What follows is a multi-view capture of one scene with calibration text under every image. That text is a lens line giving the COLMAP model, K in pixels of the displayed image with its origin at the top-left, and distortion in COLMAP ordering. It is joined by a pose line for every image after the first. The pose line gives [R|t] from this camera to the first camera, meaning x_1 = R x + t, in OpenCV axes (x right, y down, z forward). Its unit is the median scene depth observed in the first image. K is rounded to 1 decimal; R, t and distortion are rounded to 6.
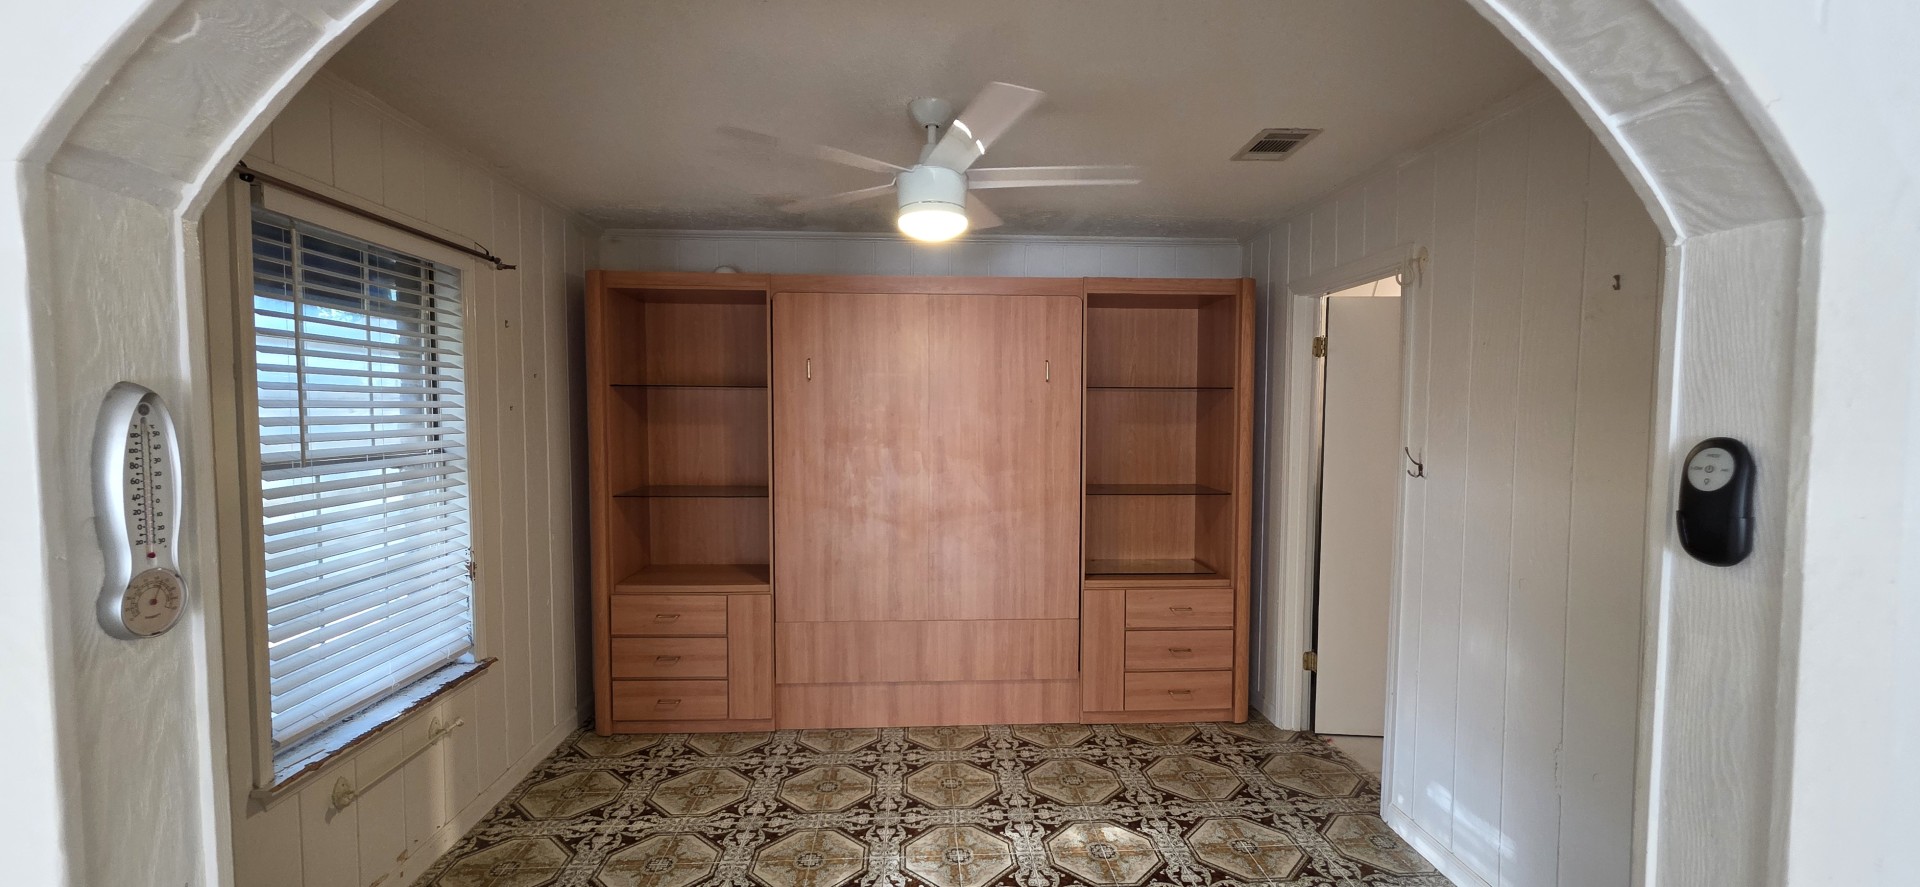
lens RADIAL K [[770.9, 0, 956.5], [0, 770.9, 448.0], [0, 0, 1]] dist [0.000169, 0.000277]
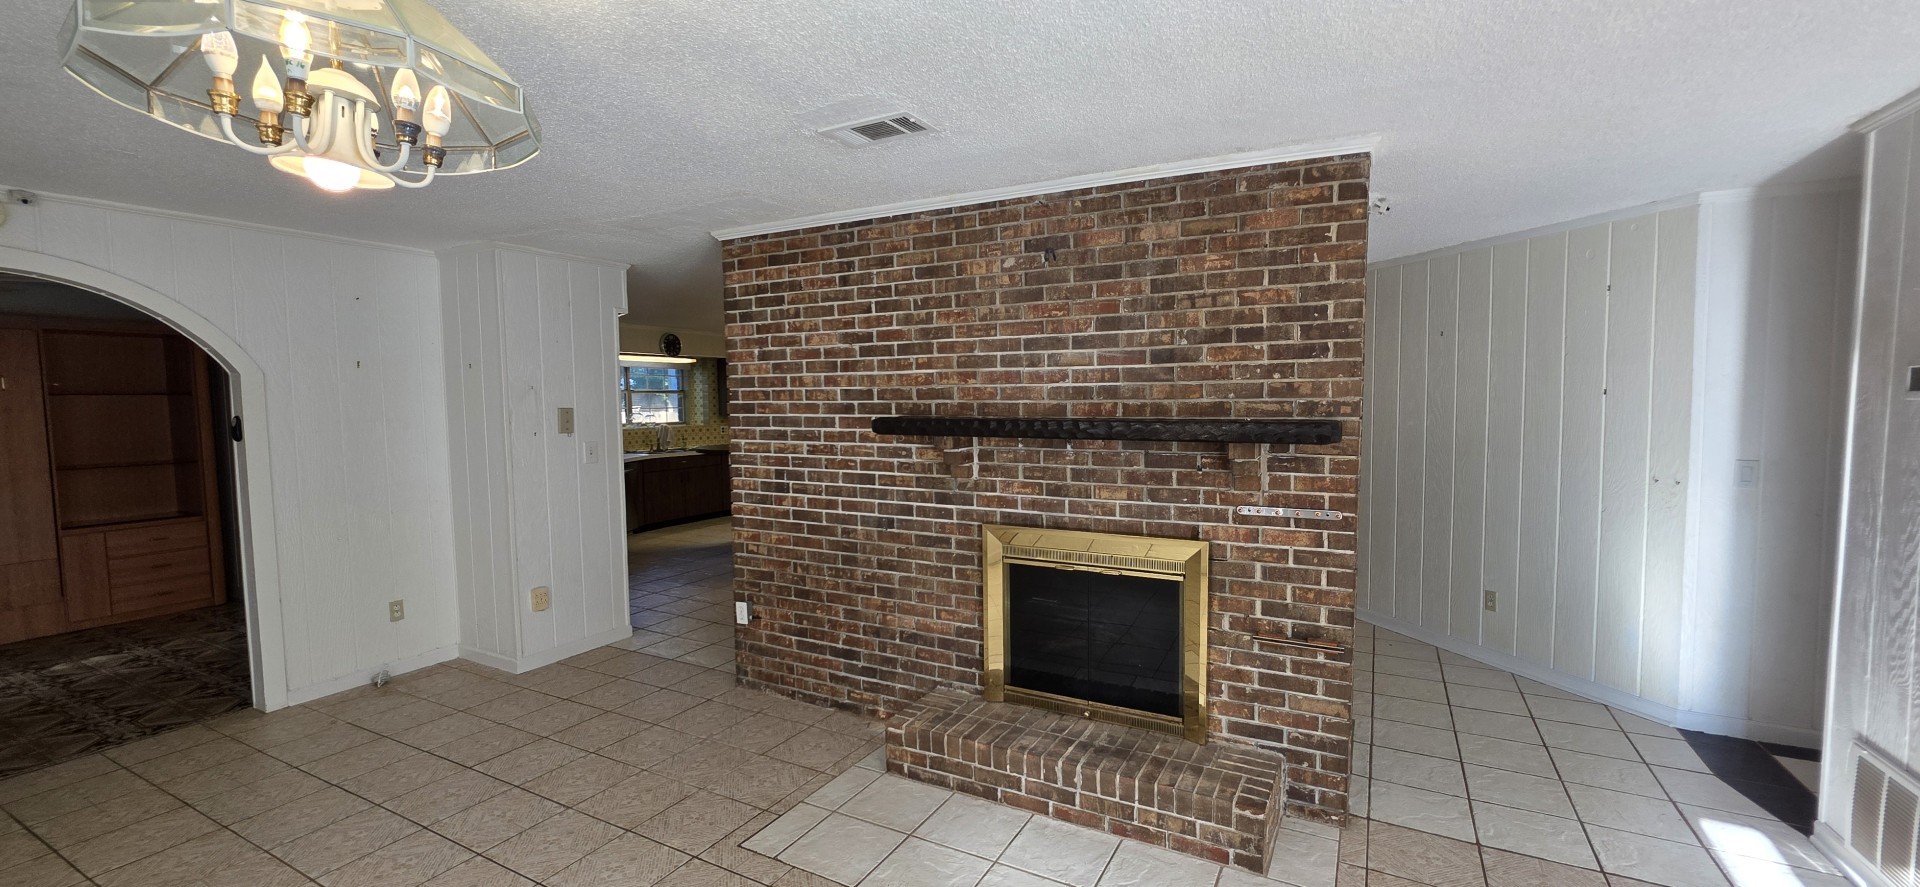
lens RADIAL K [[770.9, 0, 962.2], [0, 770.9, 448.8], [0, 0, 1]] dist [0.000169, 0.000277]
pose [[0.515308, -0.066065, 0.854455, -0.180308], [0.054788, 0.997524, 0.044085, 0.050275], [-0.855252, 0.024097, 0.517651, -1.141654]]
